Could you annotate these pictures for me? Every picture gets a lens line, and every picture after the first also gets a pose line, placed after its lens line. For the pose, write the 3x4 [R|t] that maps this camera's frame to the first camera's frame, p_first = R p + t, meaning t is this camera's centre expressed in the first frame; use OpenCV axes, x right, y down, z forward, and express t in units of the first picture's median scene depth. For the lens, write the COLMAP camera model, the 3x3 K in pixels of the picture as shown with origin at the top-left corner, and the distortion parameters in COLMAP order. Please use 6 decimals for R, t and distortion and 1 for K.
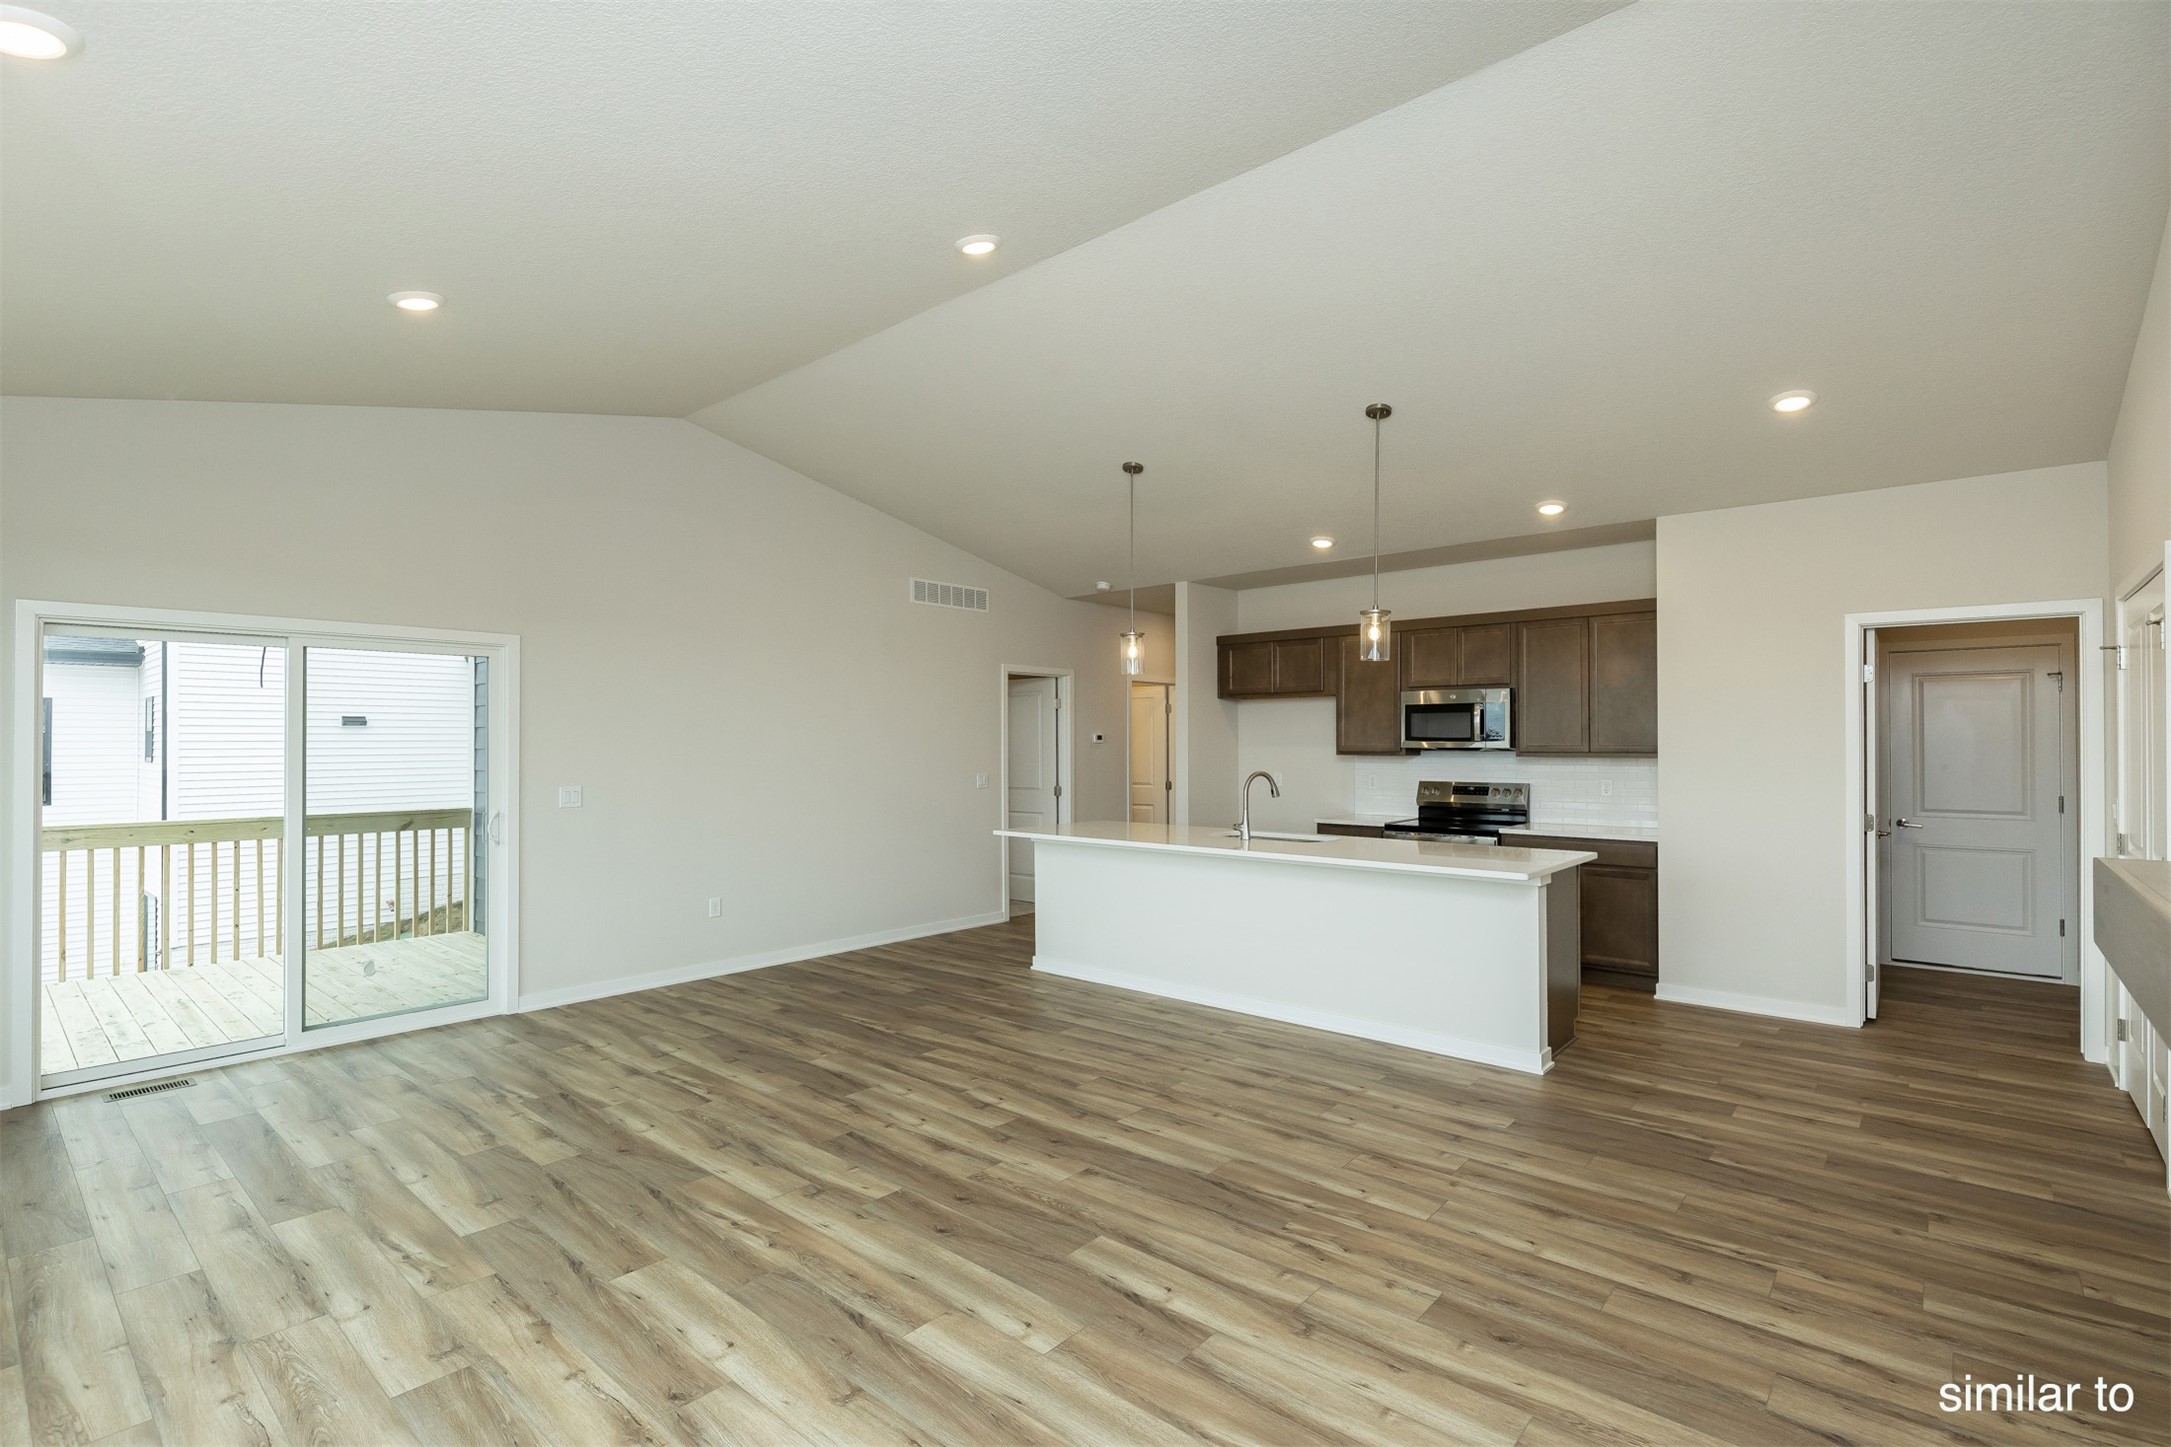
lens RADIAL K [[1000.4, 0, 1082.8], [0, 1000.4, 741.3], [0, 0, 1]] dist [0.002022, -0.000924]
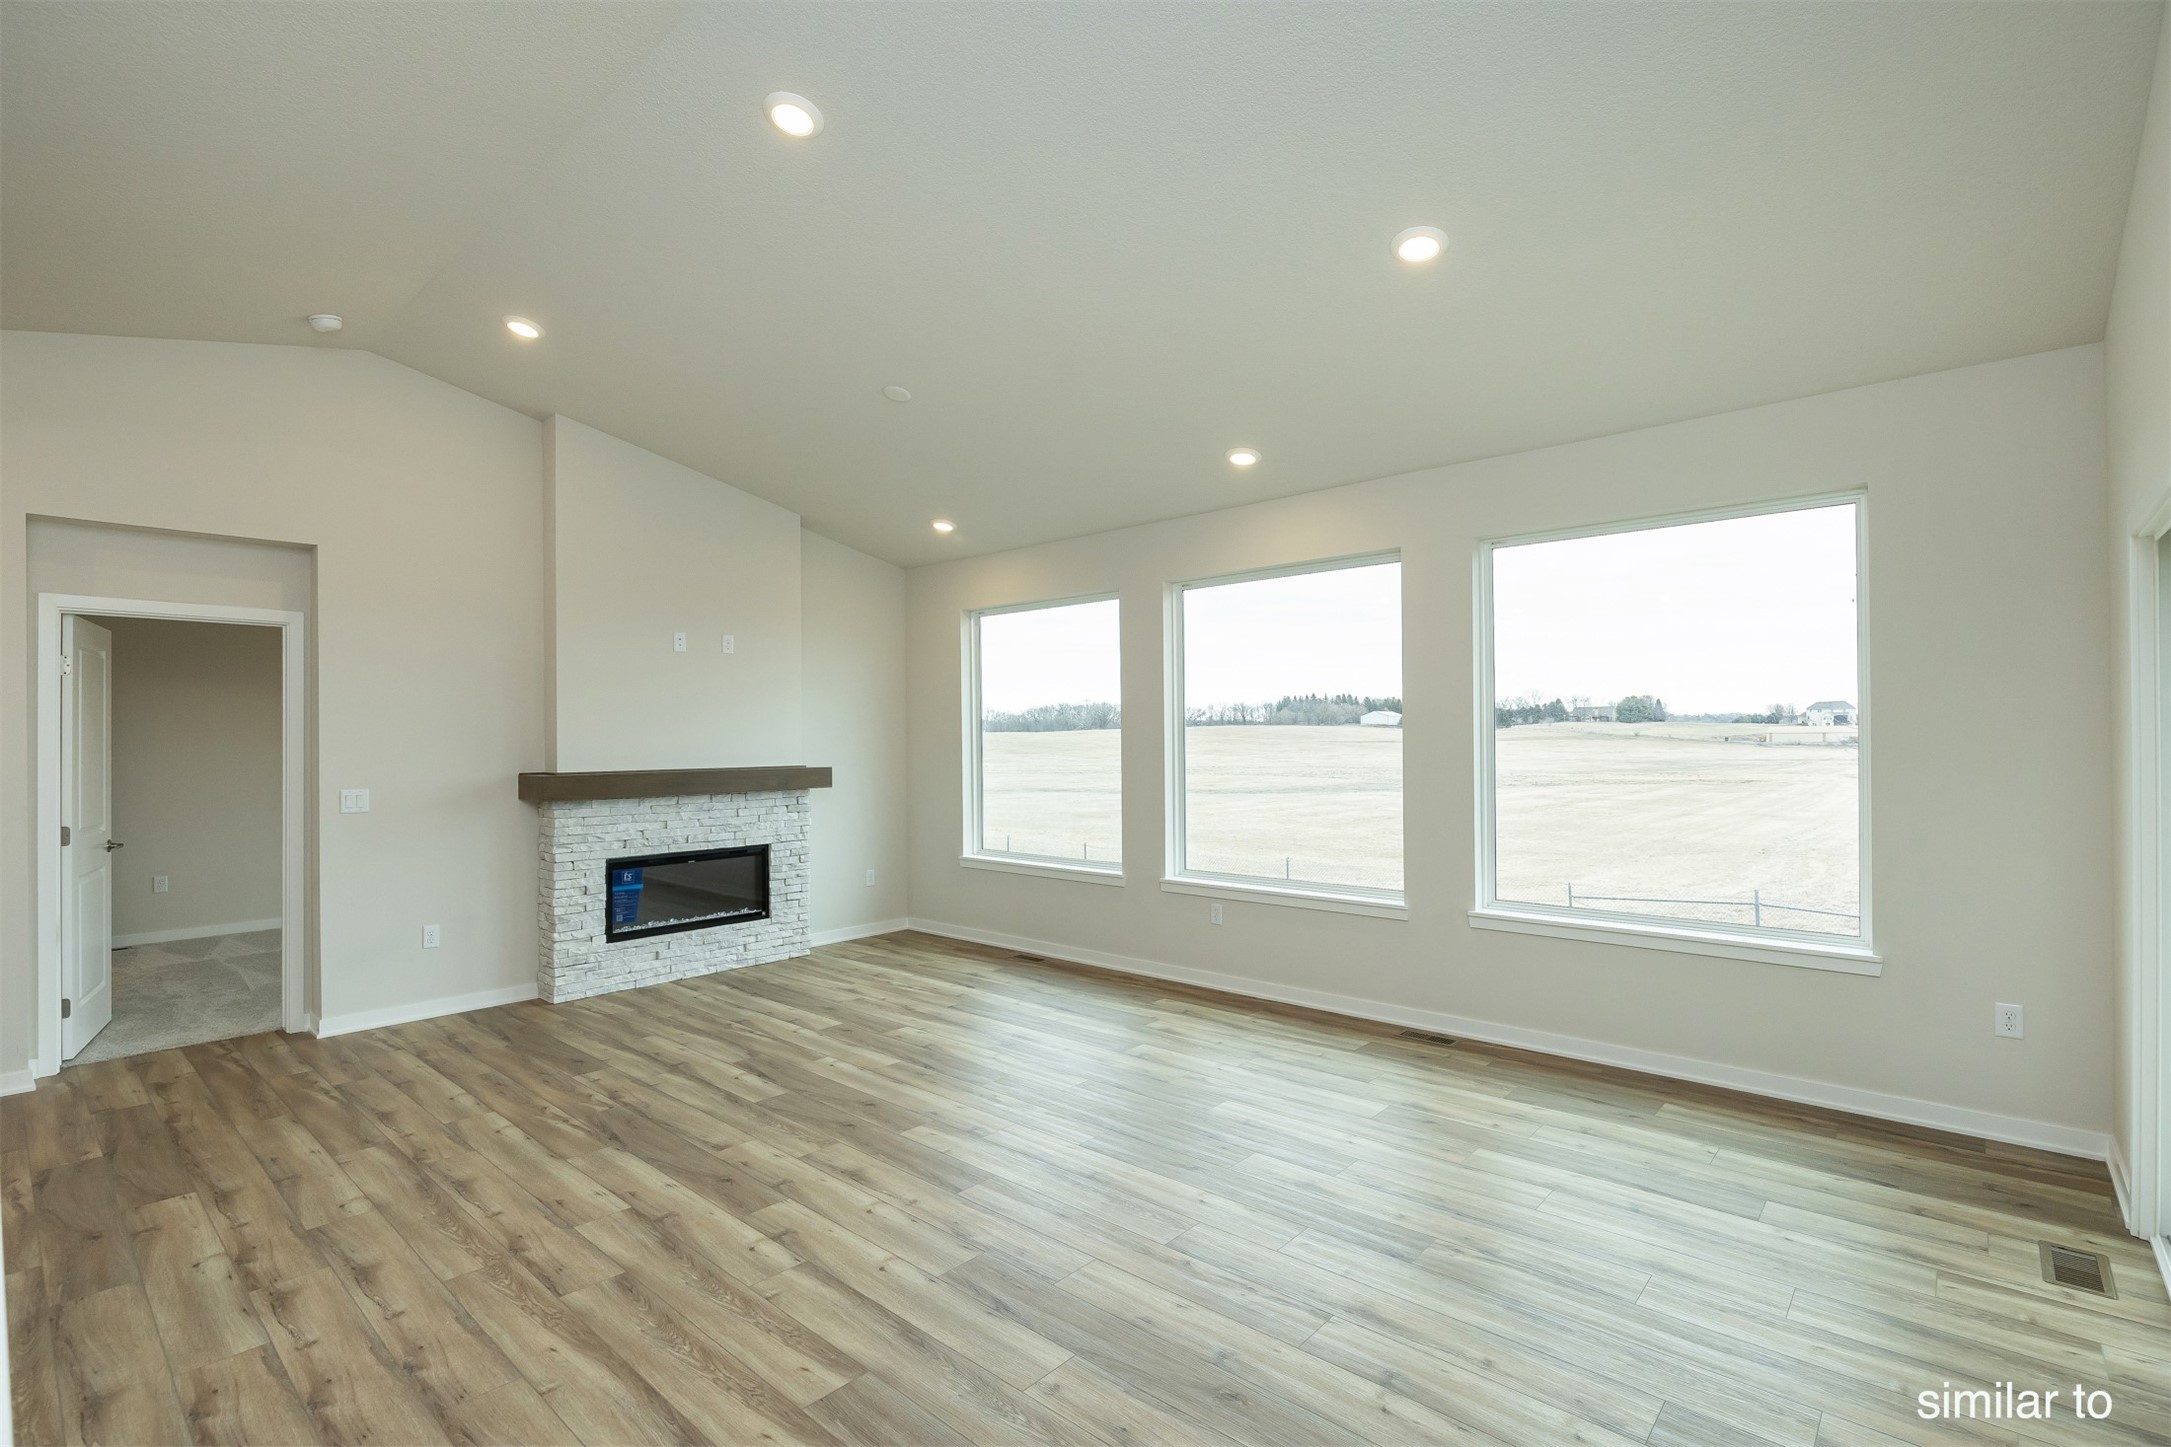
lens RADIAL K [[1000.4, 0, 1065.0], [0, 1000.4, 732.6], [0, 0, 1]] dist [0.002022, -0.000924]
pose [[-0.999361, 0.011378, 0.033887, -0.317238], [0.011167, 0.999917, -0.006388, 0.007192], [-0.033957, -0.006005, -0.999405, 1.642736]]
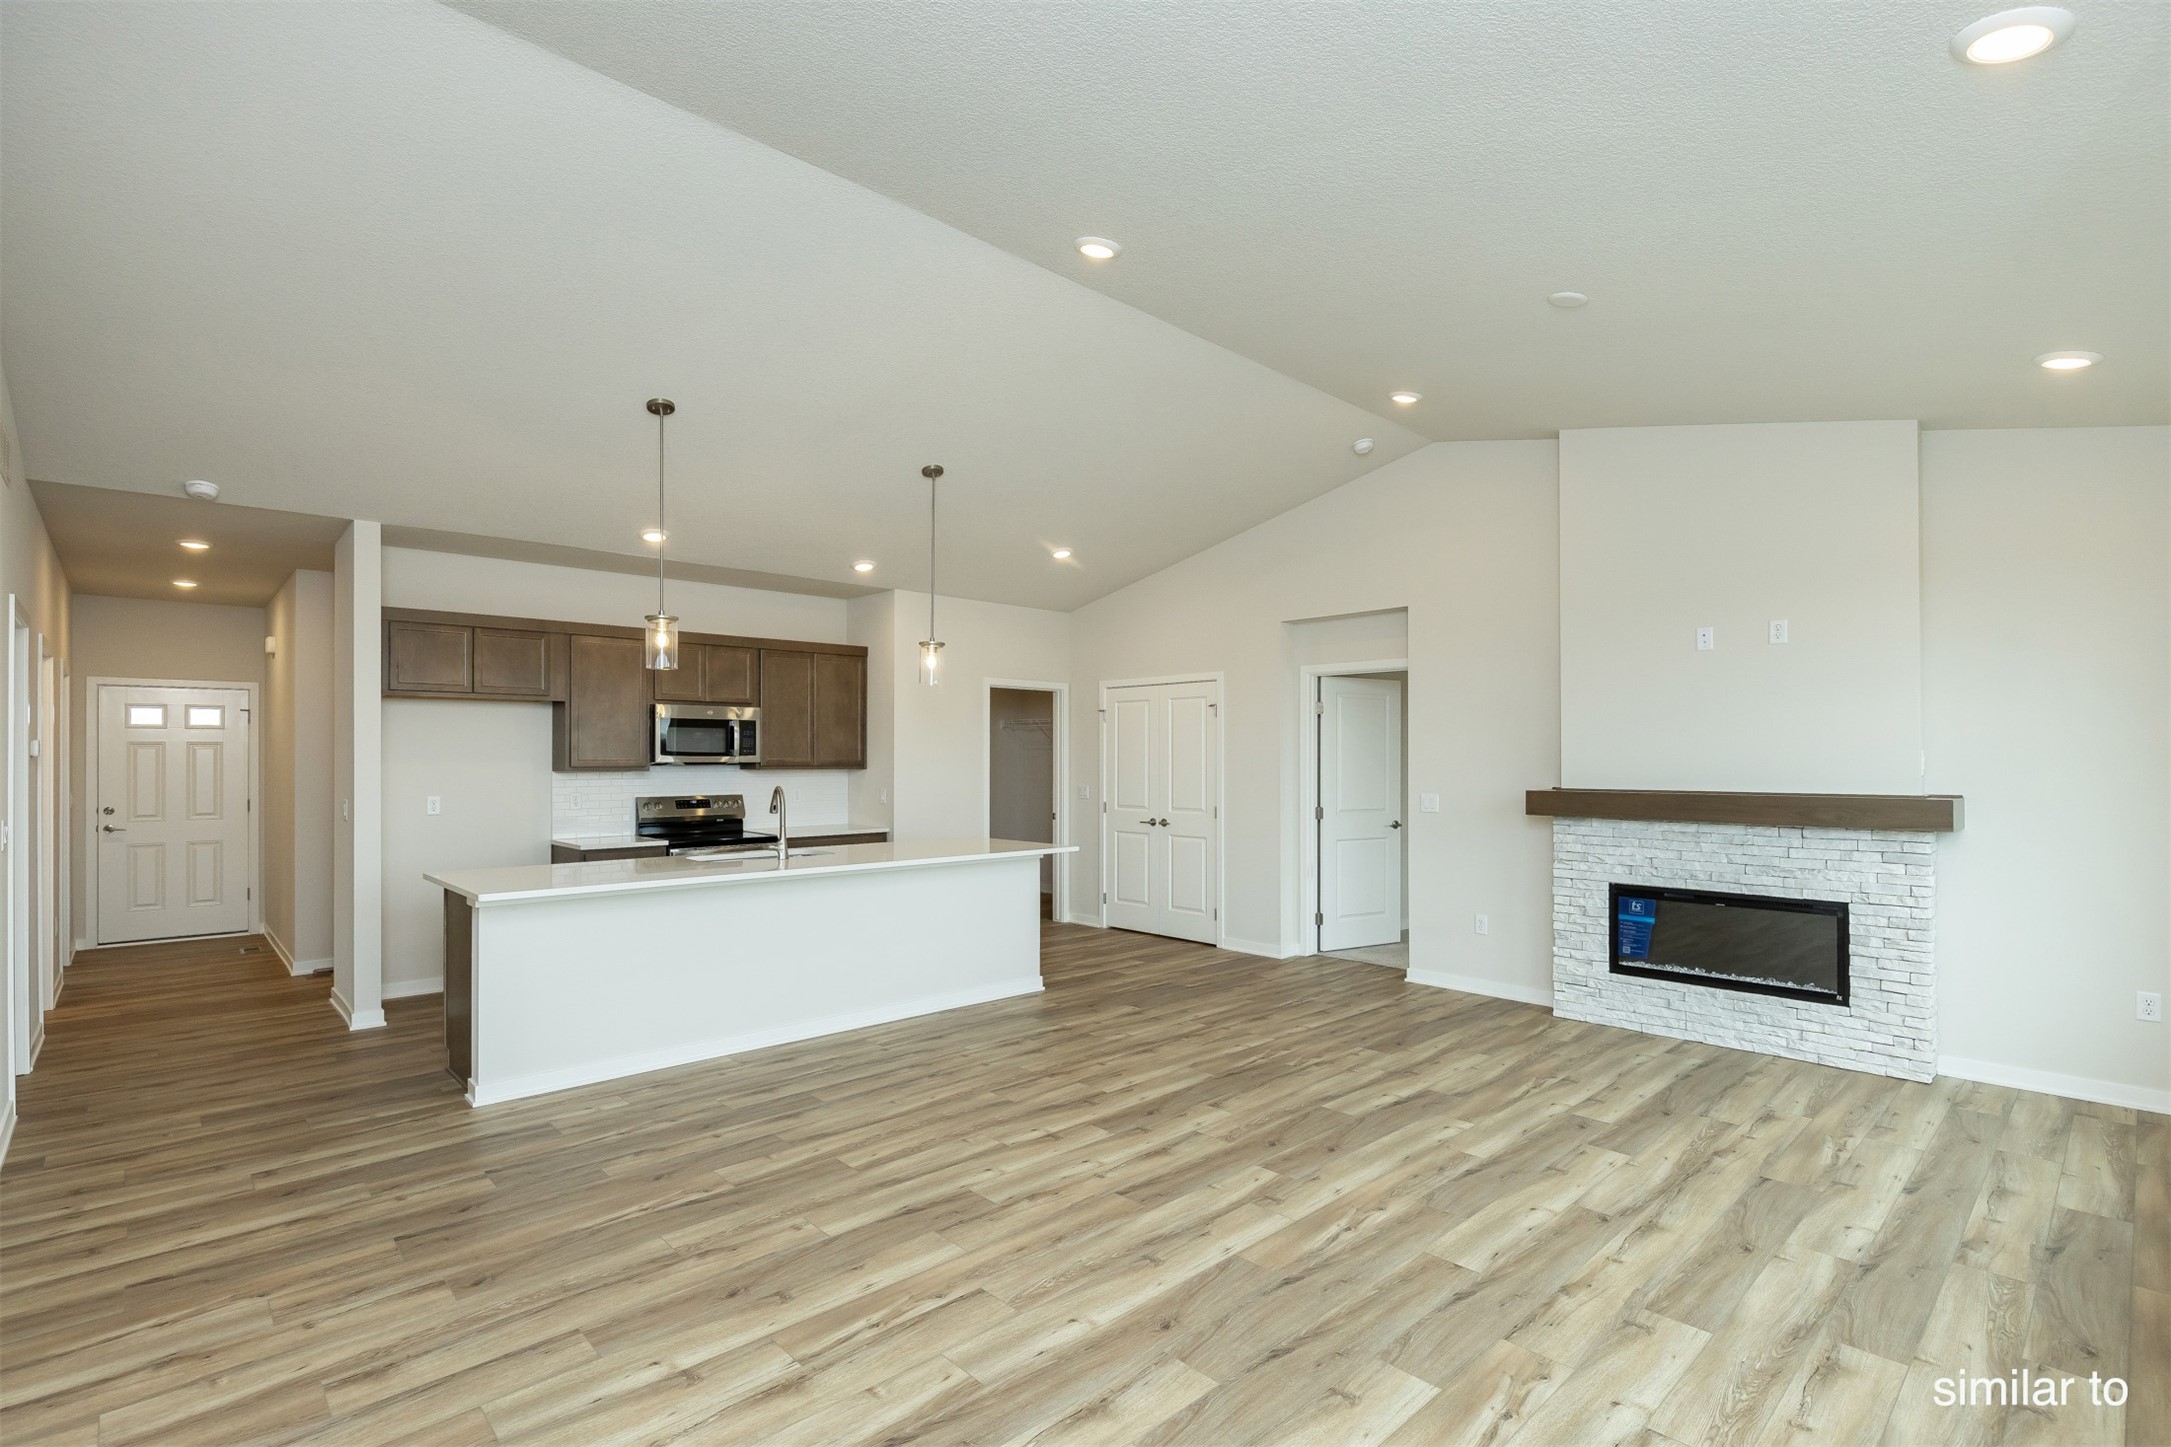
lens RADIAL K [[1000.4, 0, 1081.3], [0, 1000.4, 754.9], [0, 0, 1]] dist [0.002022, -0.000924]
pose [[0.104674, 0.006601, 0.994485, -0.991468], [-0.001128, 0.999978, -0.006519, 0.009539], [-0.994506, -0.000440, 0.104679, 0.835604]]
